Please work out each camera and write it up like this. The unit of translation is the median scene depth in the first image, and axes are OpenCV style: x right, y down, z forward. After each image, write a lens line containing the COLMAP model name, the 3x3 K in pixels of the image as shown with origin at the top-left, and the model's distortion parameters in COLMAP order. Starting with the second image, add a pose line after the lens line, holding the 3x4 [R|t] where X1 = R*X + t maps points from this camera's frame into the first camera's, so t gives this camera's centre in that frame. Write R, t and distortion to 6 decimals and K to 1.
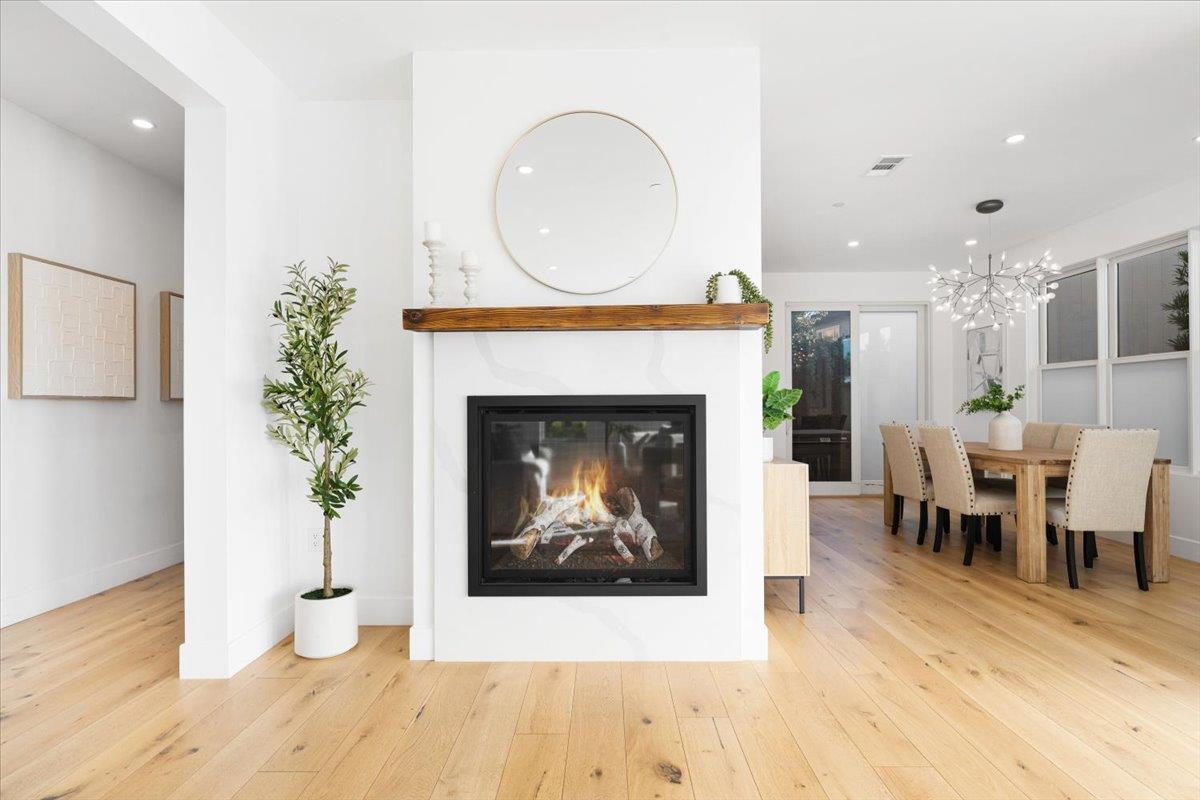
lens RADIAL K [[576.5, 0, 605.3], [0, 576.5, 396.1], [0, 0, 1]] dist [-0.005787, -0.000282]
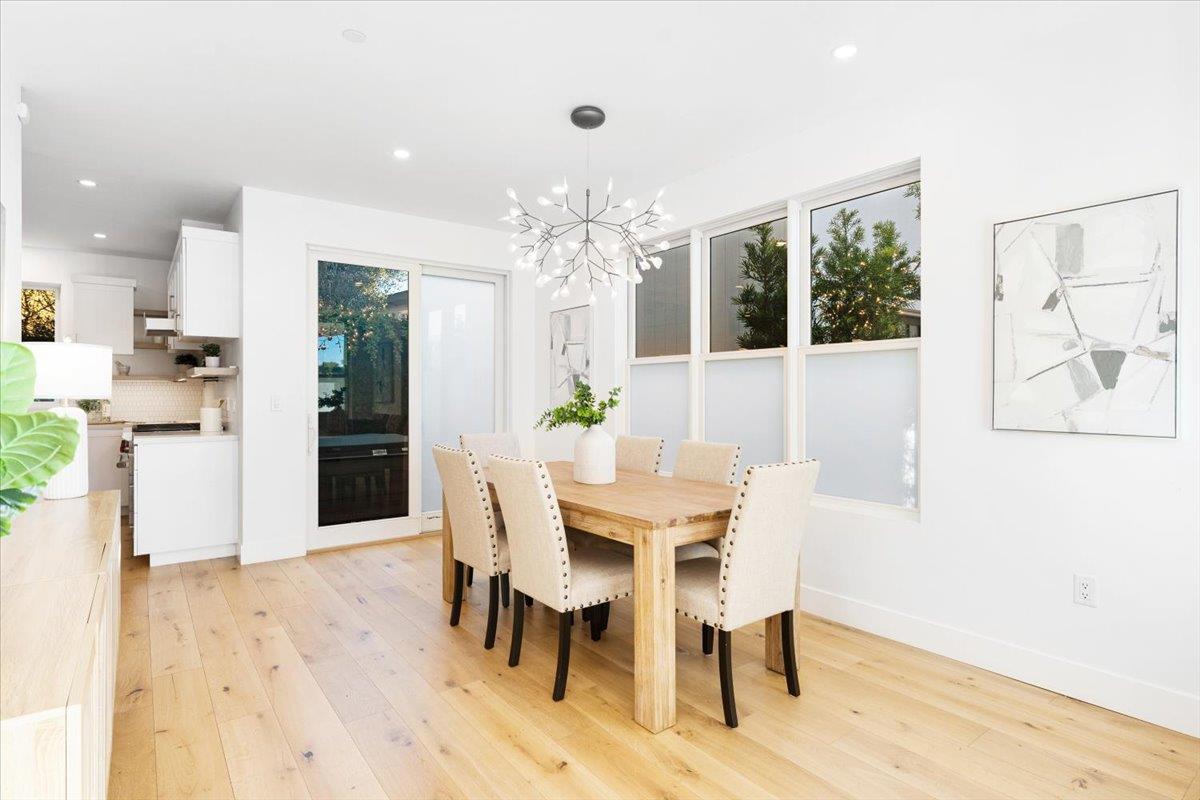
lens RADIAL K [[576.5, 0, 605.3], [0, 576.5, 396.1], [0, 0, 1]] dist [-0.005787, -0.000282]
pose [[0.781170, -0.002294, 0.624314, 0.265556], [-0.011678, 0.999765, 0.018286, -0.018919], [-0.624209, -0.021575, 0.780959, 0.457115]]
